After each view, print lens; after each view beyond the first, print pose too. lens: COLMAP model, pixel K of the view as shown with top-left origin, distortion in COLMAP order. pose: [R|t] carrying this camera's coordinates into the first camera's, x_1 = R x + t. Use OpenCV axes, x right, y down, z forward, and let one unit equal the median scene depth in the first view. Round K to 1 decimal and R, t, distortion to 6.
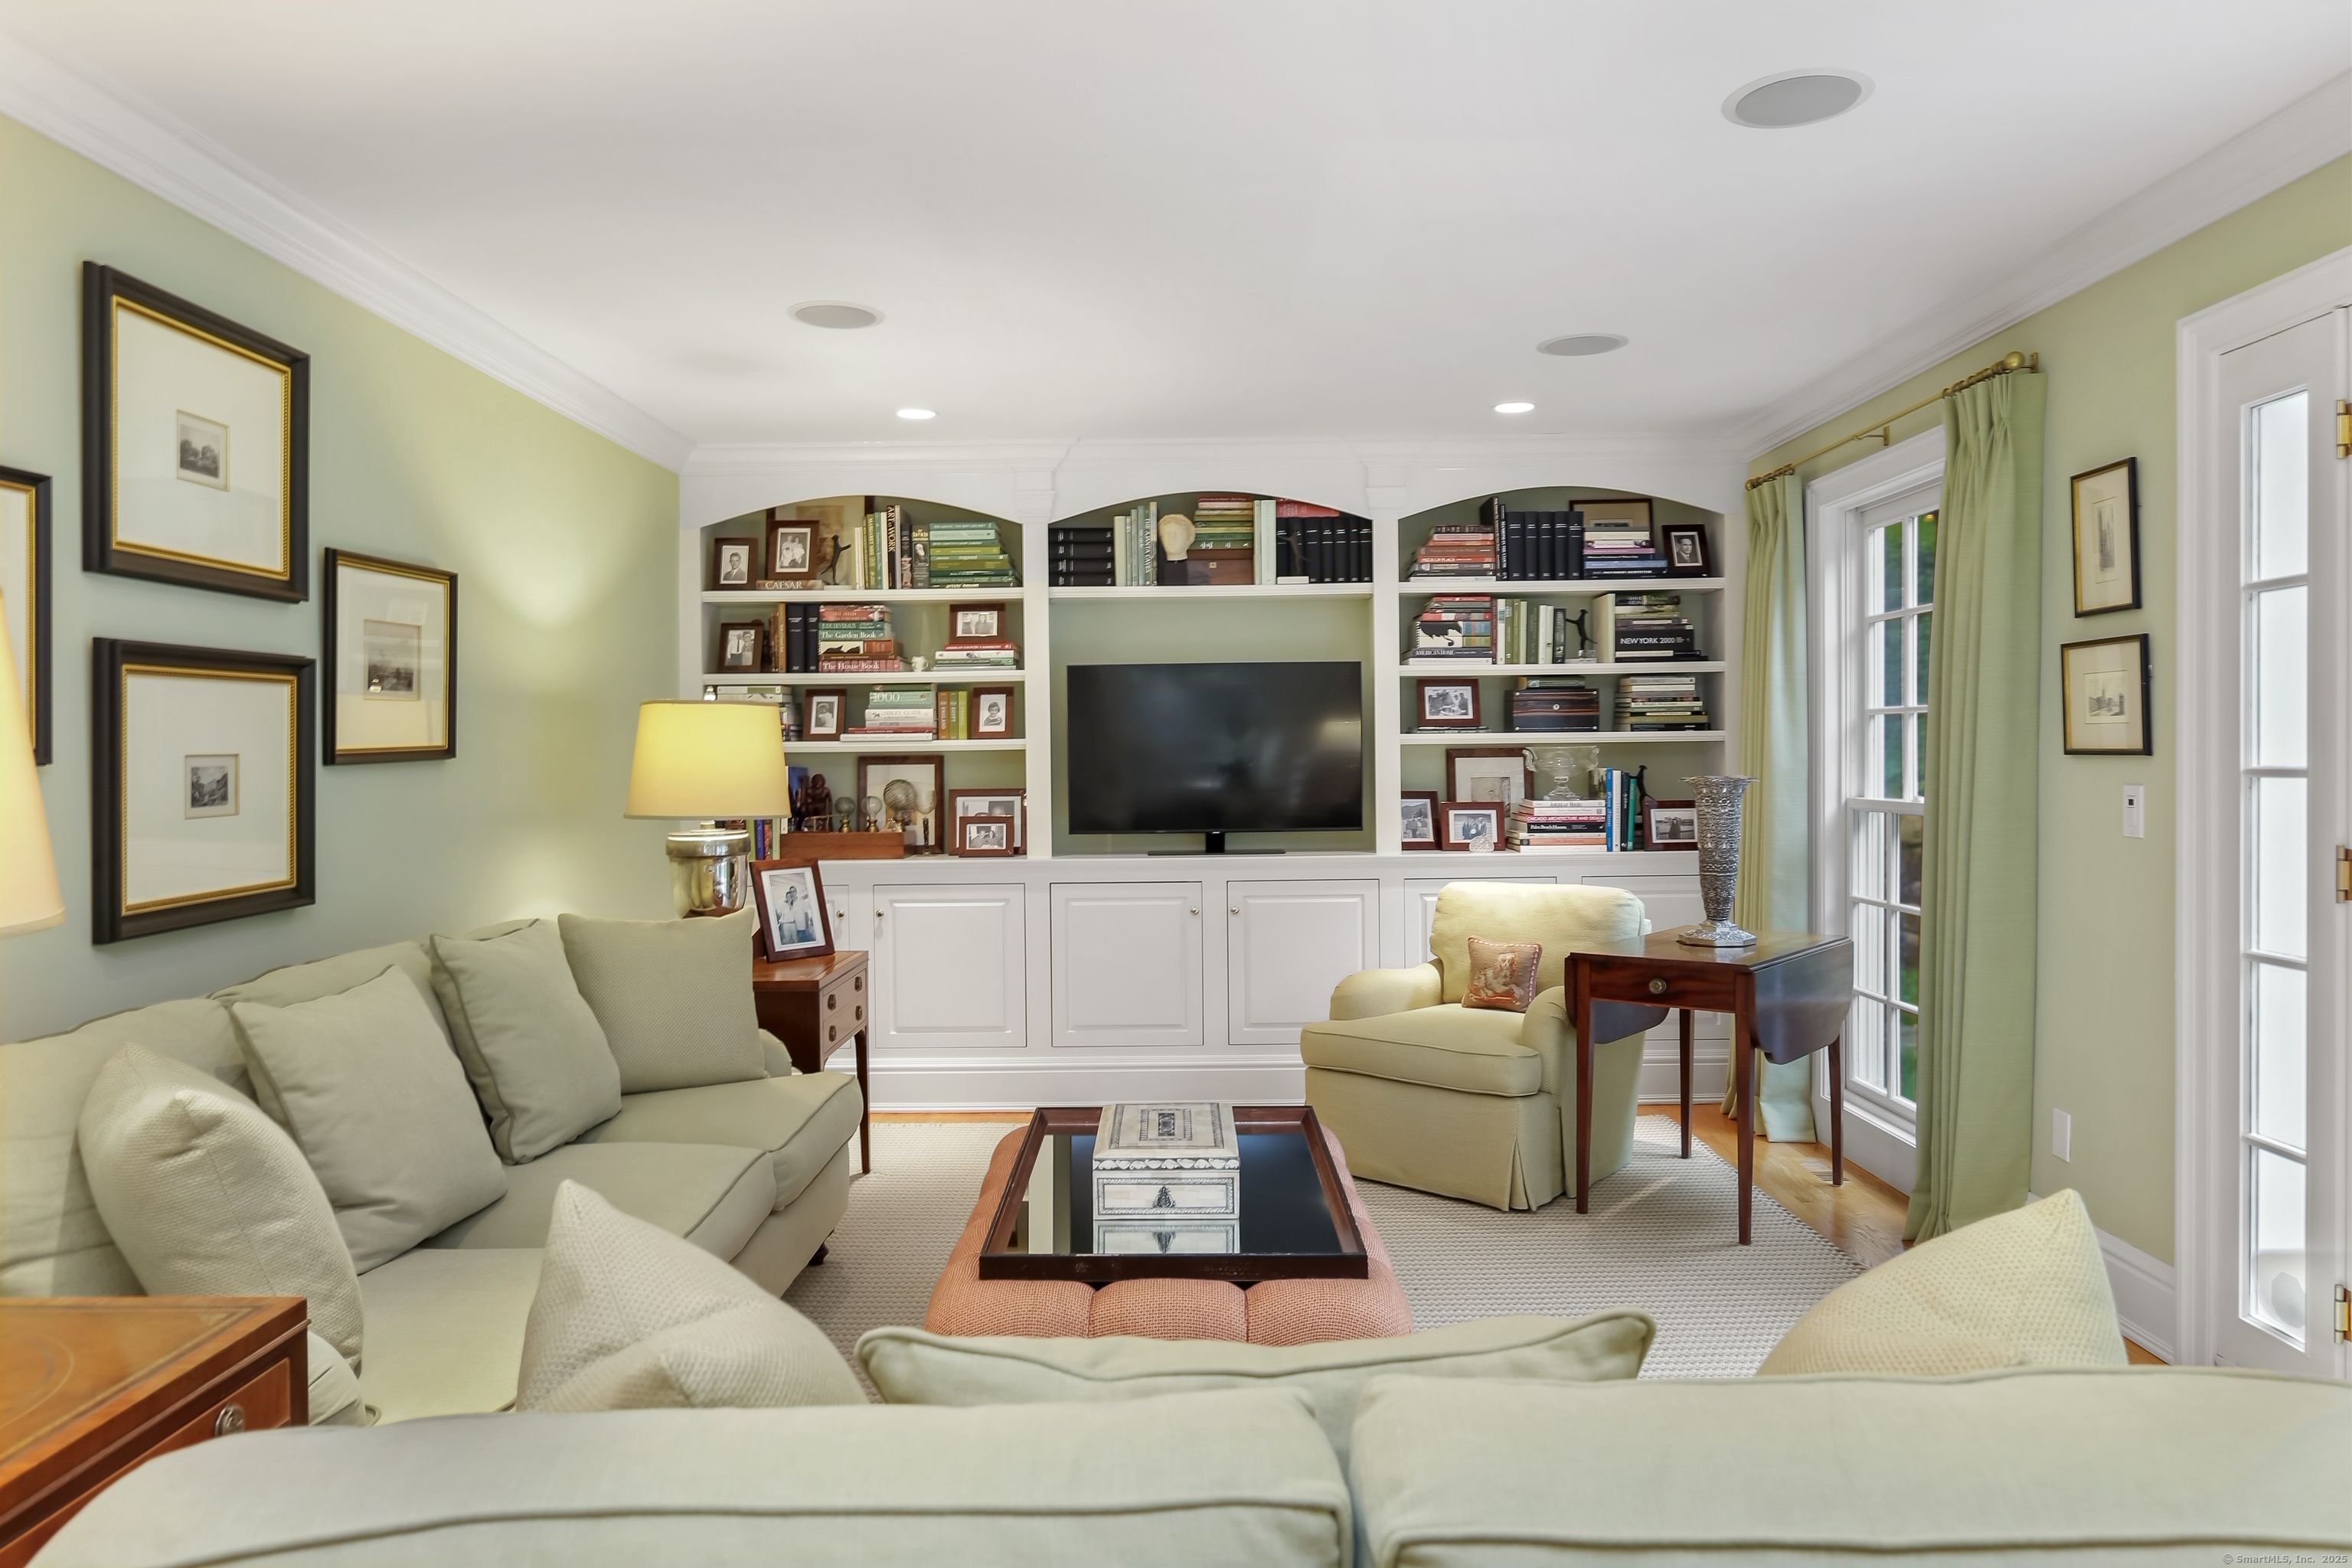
lens RADIAL K [[1589.9, 0, 1177.3], [0, 1589.9, 779.9], [0, 0, 1]] dist [0.003318, 0.000851]
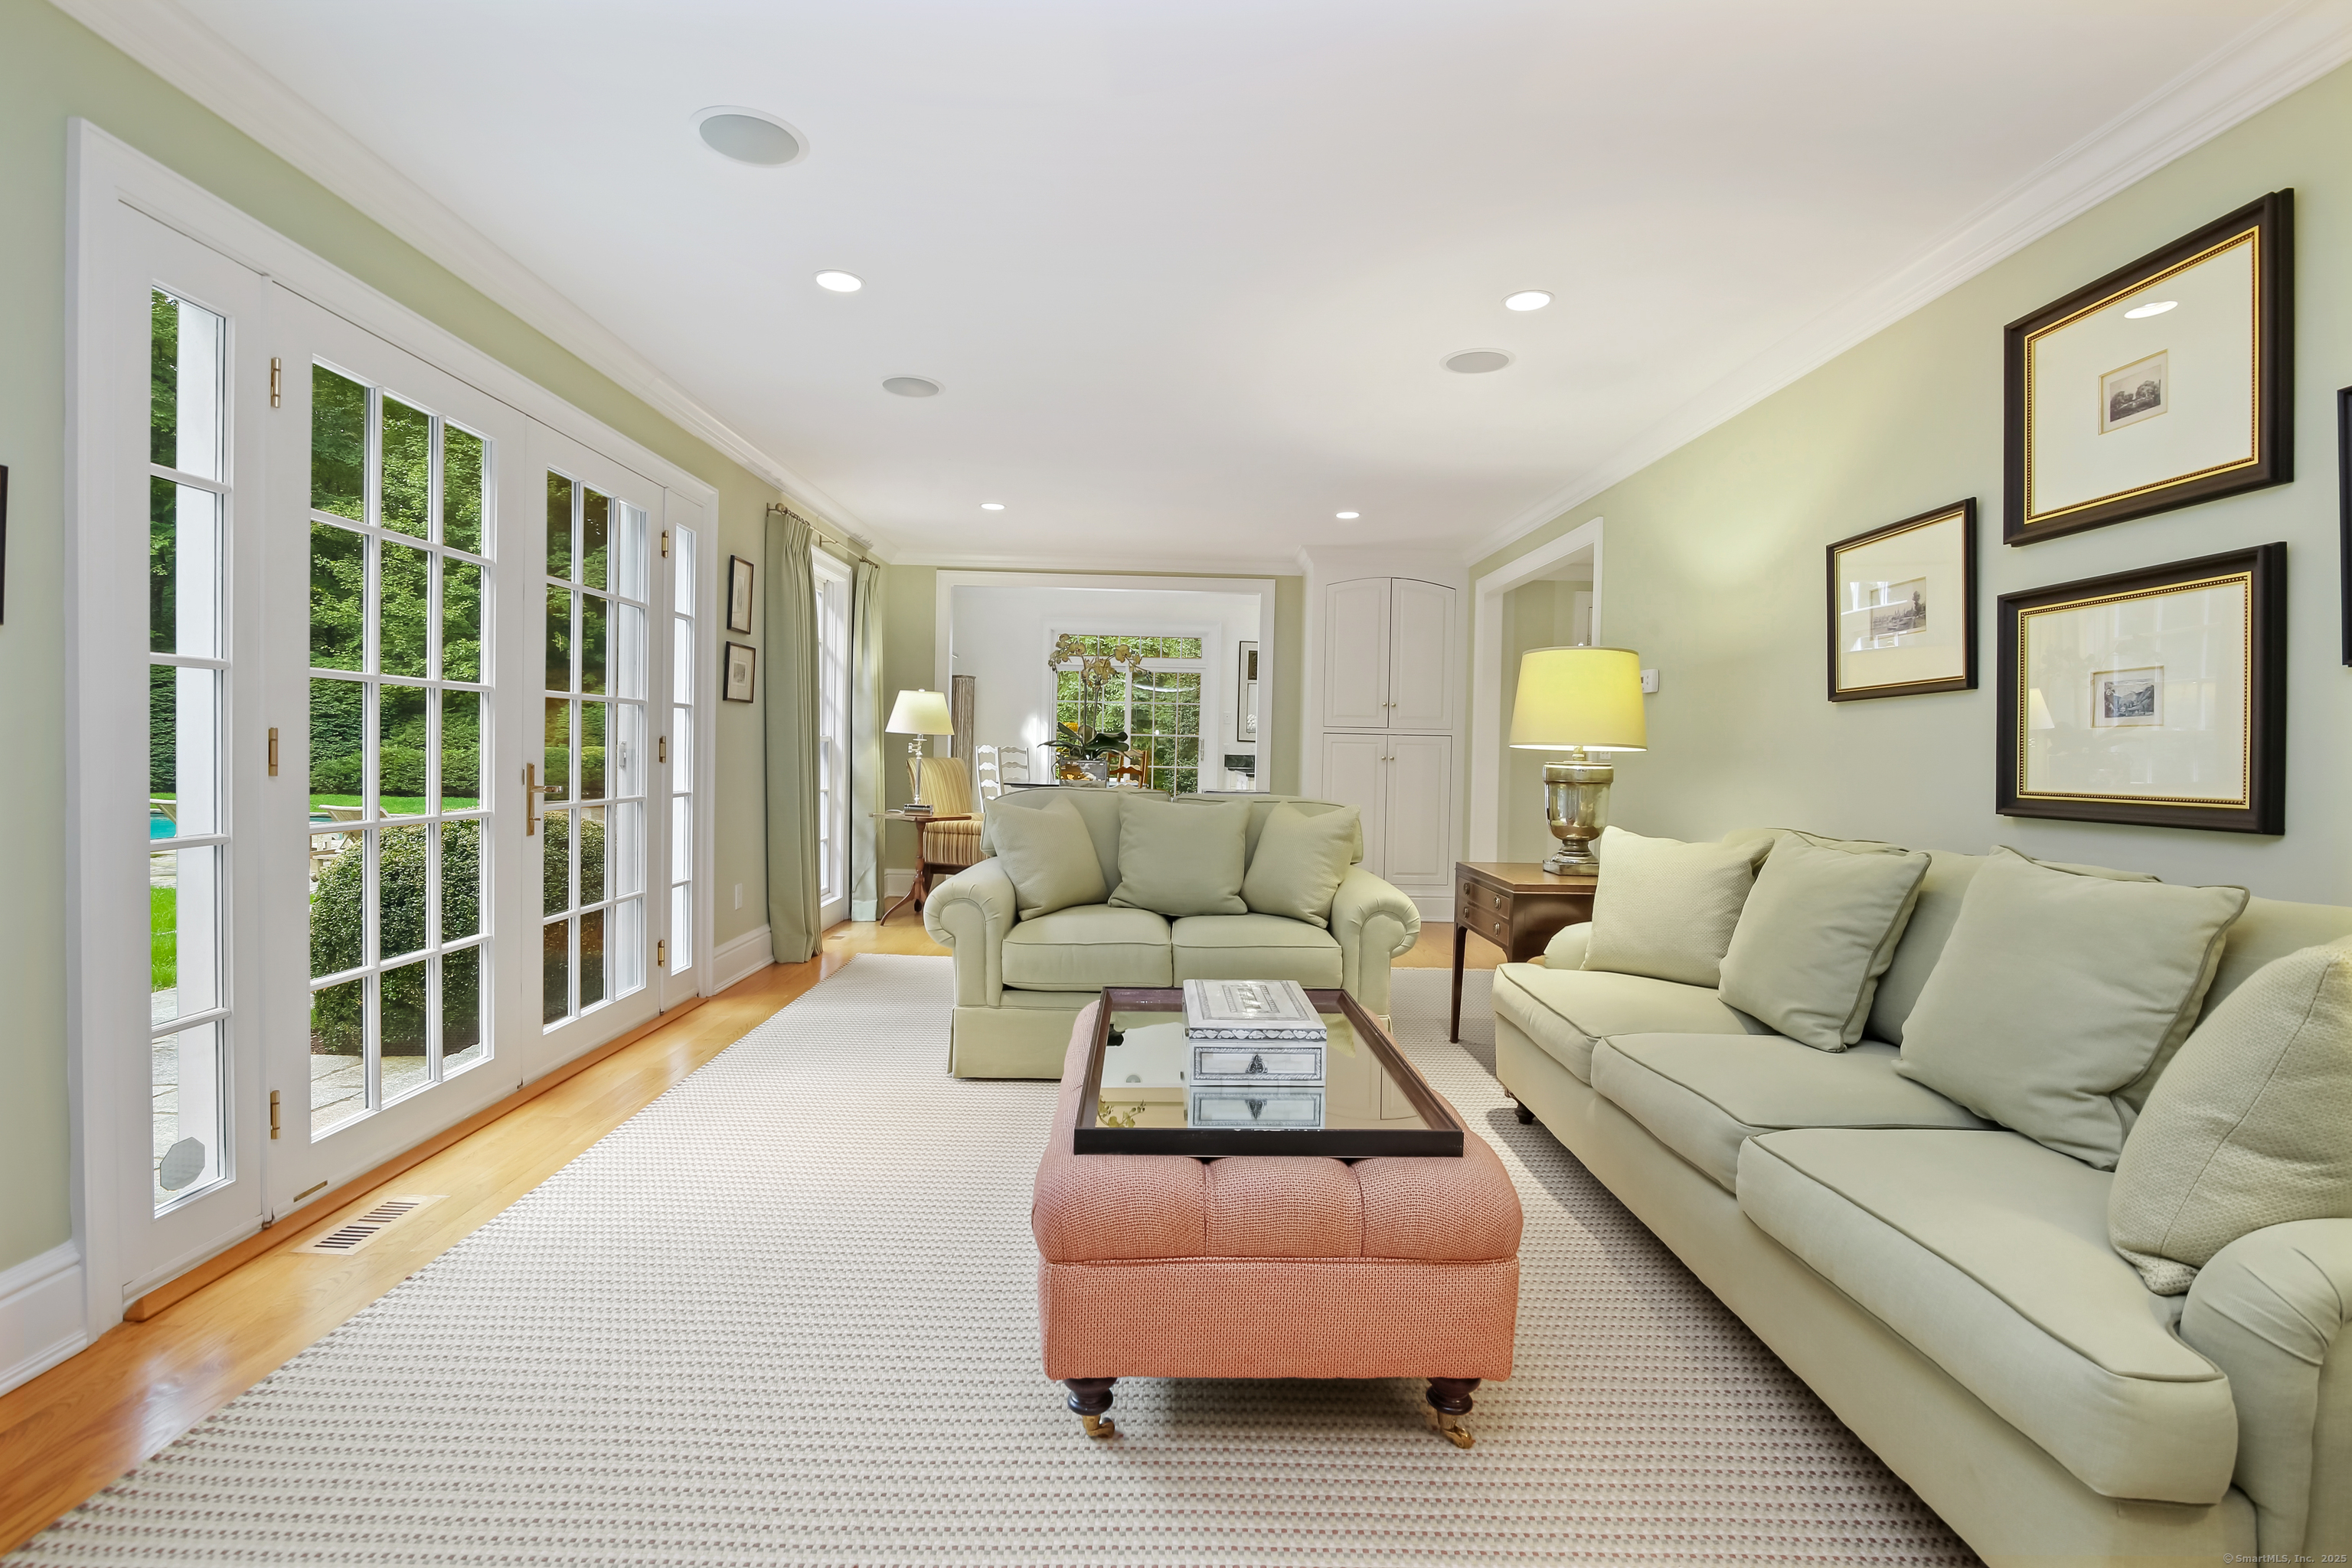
lens RADIAL K [[1087.8, 0, 1173.1], [0, 1087.8, 764.5], [0, 0, 1]] dist [-0.021464, 0.002832]
pose [[-0.999607, 0.010493, -0.025986, 0.035875], [0.009640, 0.999418, 0.032719, 0.009509], [0.026314, 0.032456, -0.999127, 0.858057]]
